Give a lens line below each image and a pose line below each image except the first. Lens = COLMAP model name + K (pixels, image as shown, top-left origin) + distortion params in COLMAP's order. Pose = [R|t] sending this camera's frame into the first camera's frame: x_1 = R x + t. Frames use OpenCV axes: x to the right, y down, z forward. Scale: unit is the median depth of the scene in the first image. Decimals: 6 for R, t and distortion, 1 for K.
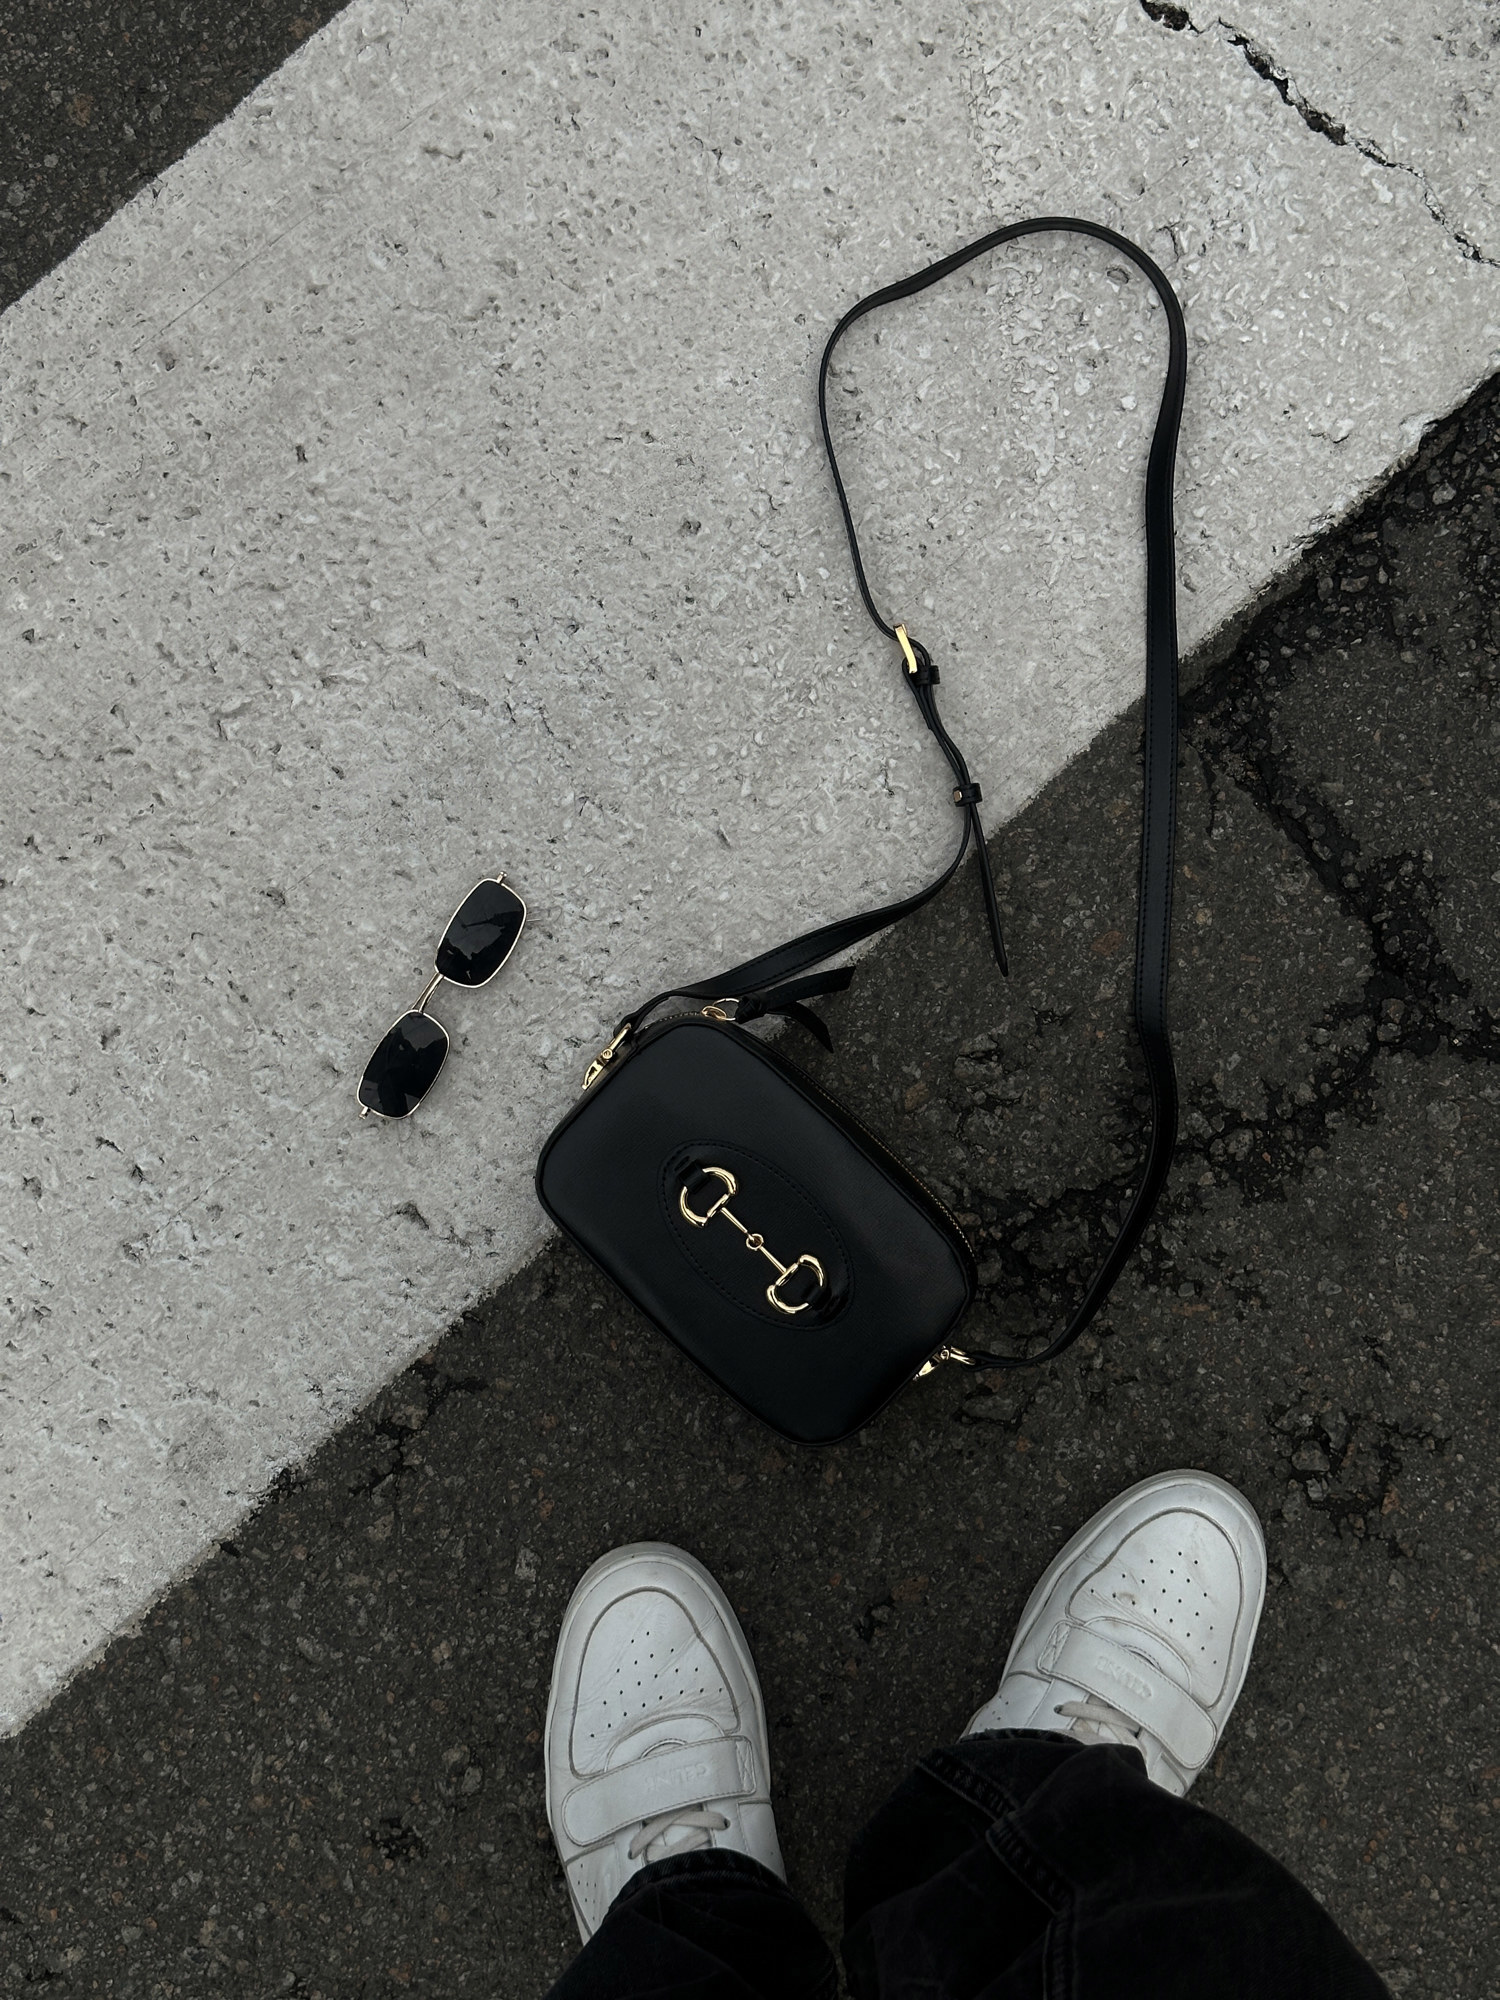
lens RADIAL K [[2758.6, 0, 748.0], [0, 2758.6, 998.7], [0, 0, 1]] dist [0.118400, 0.000000]
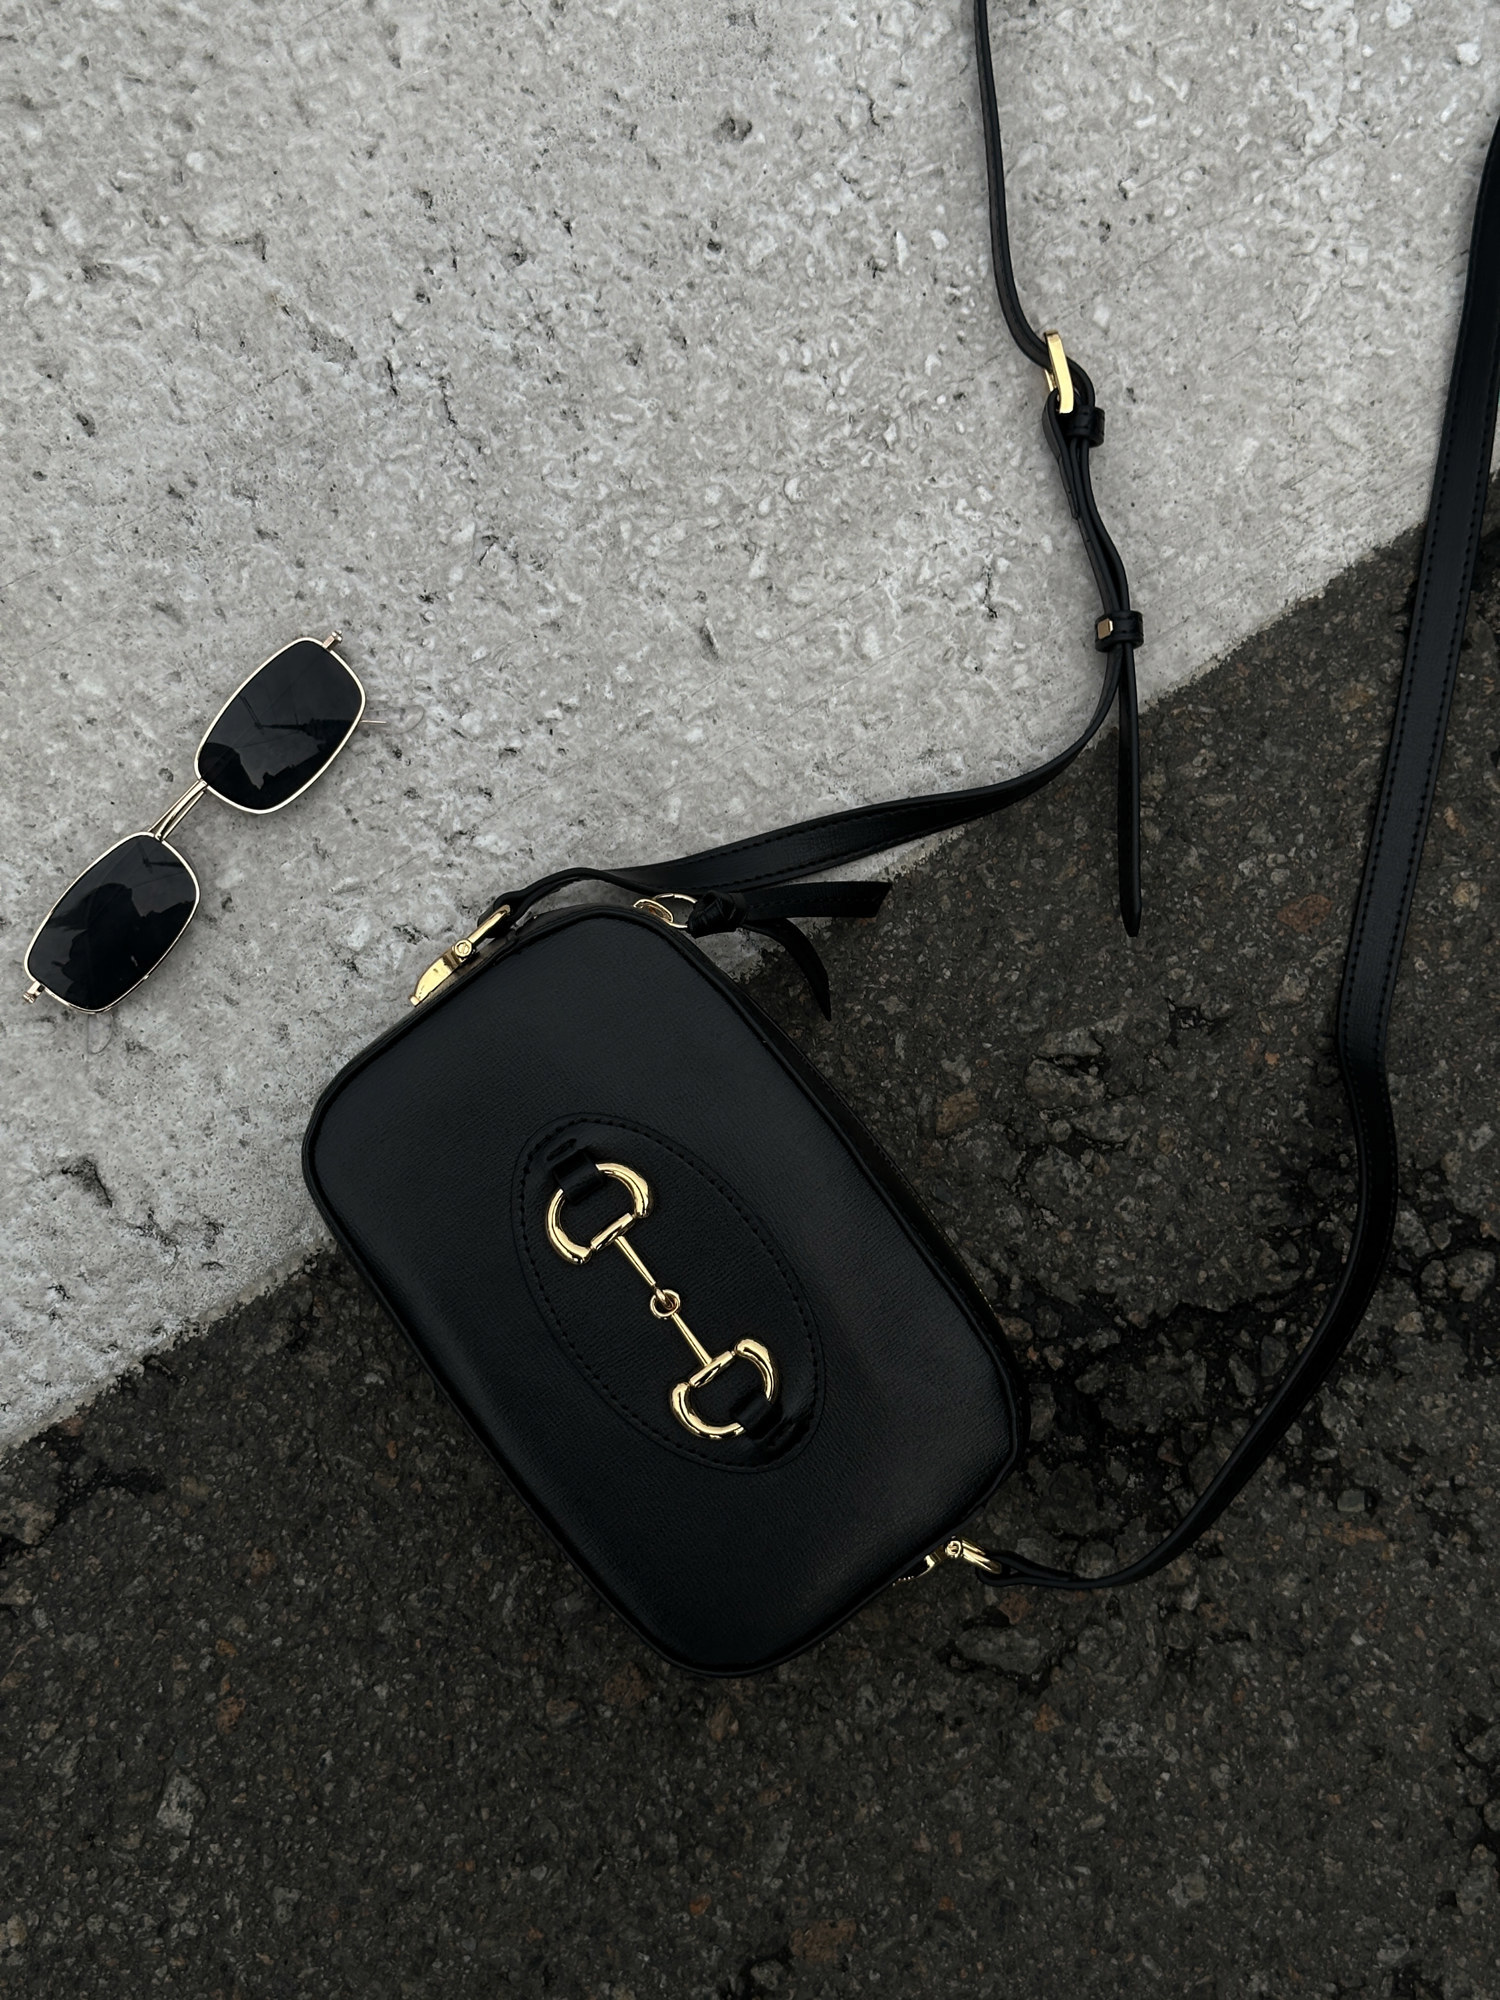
lens RADIAL K [[2758.6, 0, 753.8], [0, 2758.6, 1001.3], [0, 0, 1]] dist [0.118400, 0.000000]
pose [[0.986076, 0.158188, 0.051299, -0.017772], [-0.155070, 0.986082, -0.059960, 0.054445], [-0.060070, 0.051170, 0.996882, 0.399922]]
